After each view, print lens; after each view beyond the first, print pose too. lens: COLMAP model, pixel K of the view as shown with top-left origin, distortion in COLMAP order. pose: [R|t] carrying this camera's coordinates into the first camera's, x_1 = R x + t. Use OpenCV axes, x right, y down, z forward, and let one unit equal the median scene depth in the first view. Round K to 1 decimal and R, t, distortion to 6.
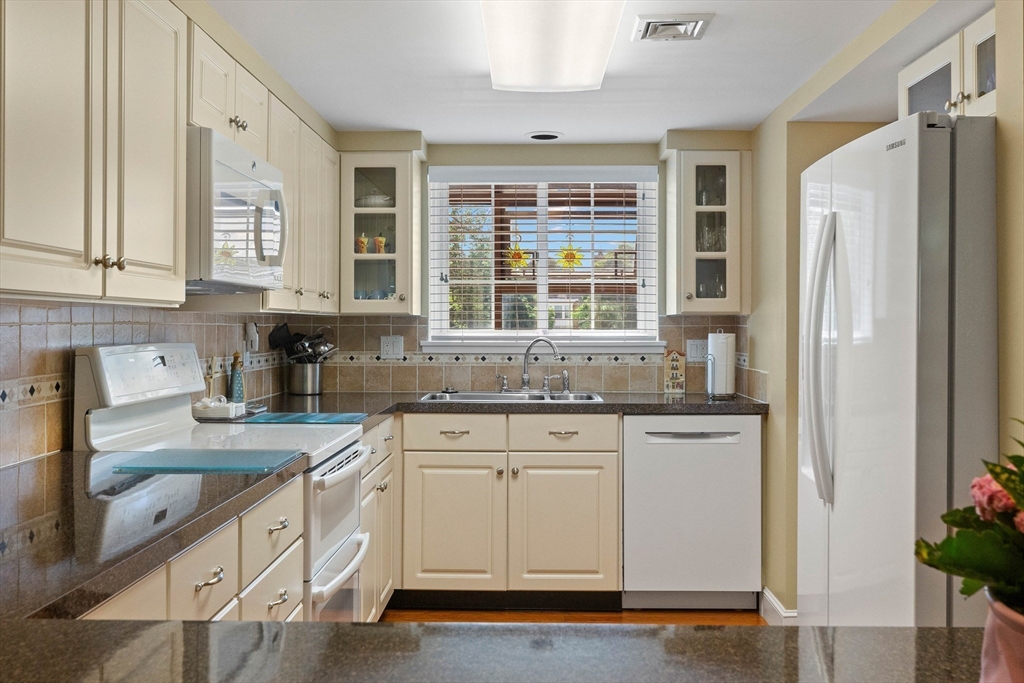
lens RADIAL K [[962.8, 0, 531.0], [0, 962.8, 314.5], [0, 0, 1]] dist [-0.008940, 0.000000]
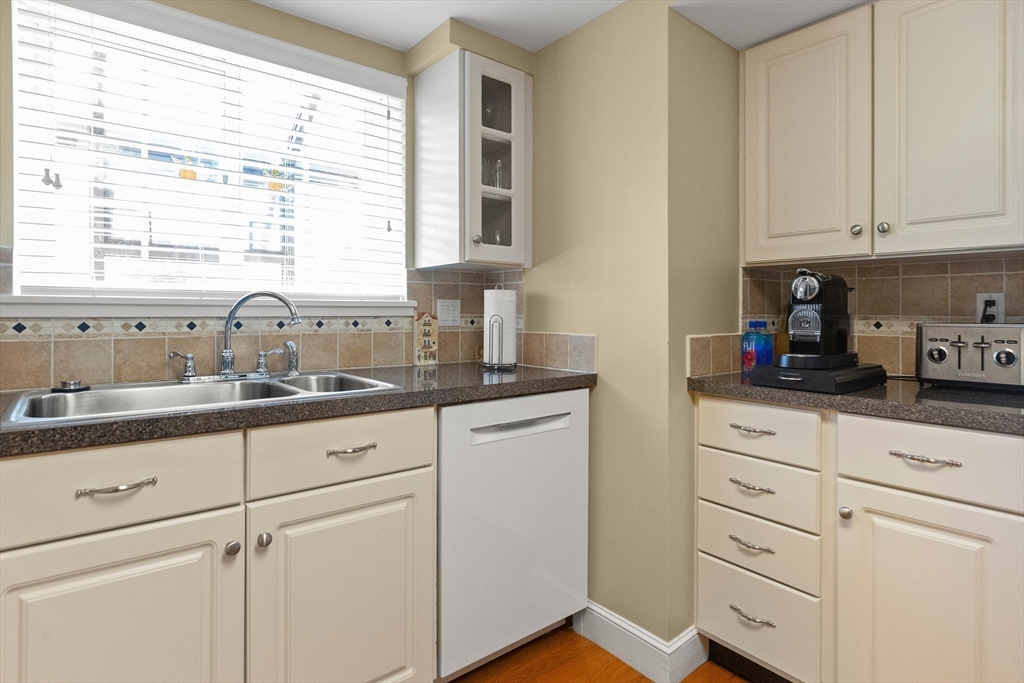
lens RADIAL K [[547.4, 0, 512.0], [0, 547.4, 310.6], [0, 0, 1]] dist [0.005732, 0.000651]
pose [[0.774258, 0.002187, 0.632866, -0.090979], [-0.008060, 0.999947, 0.006406, 0.034006], [-0.632819, -0.010060, 0.774235, 0.629487]]
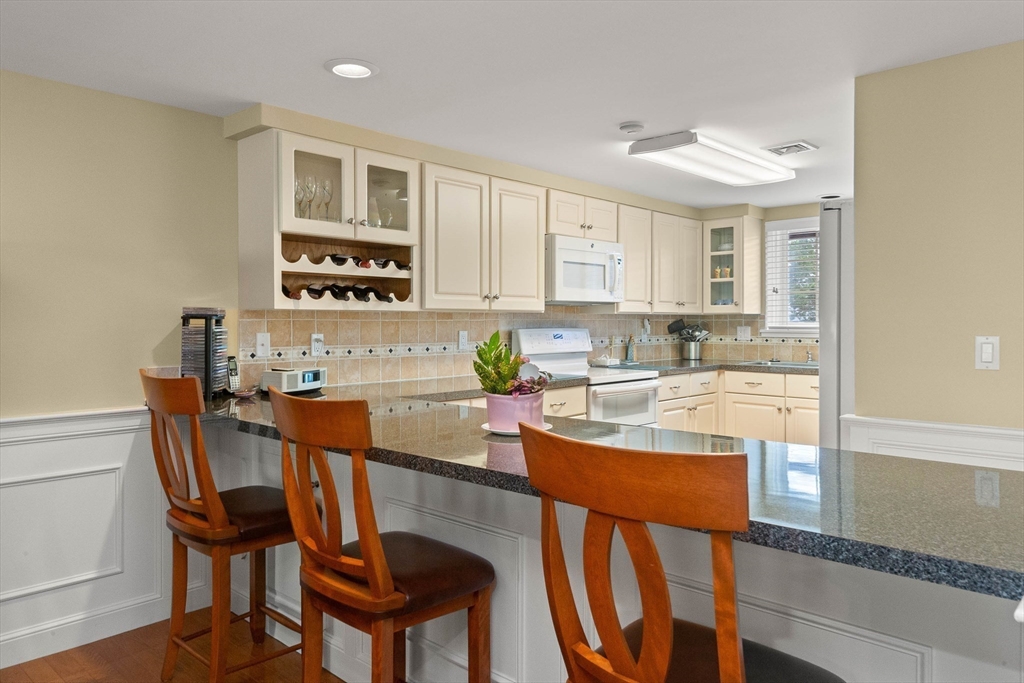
lens RADIAL K [[701.8, 0, 507.6], [0, 701.8, 334.6], [0, 0, 1]] dist [-0.001606, 0.000207]
pose [[0.729014, 0.008789, -0.684442, 0.409237], [0.011967, 0.999601, 0.025581, 0.000502], [0.684394, -0.026840, 0.728618, -0.171548]]
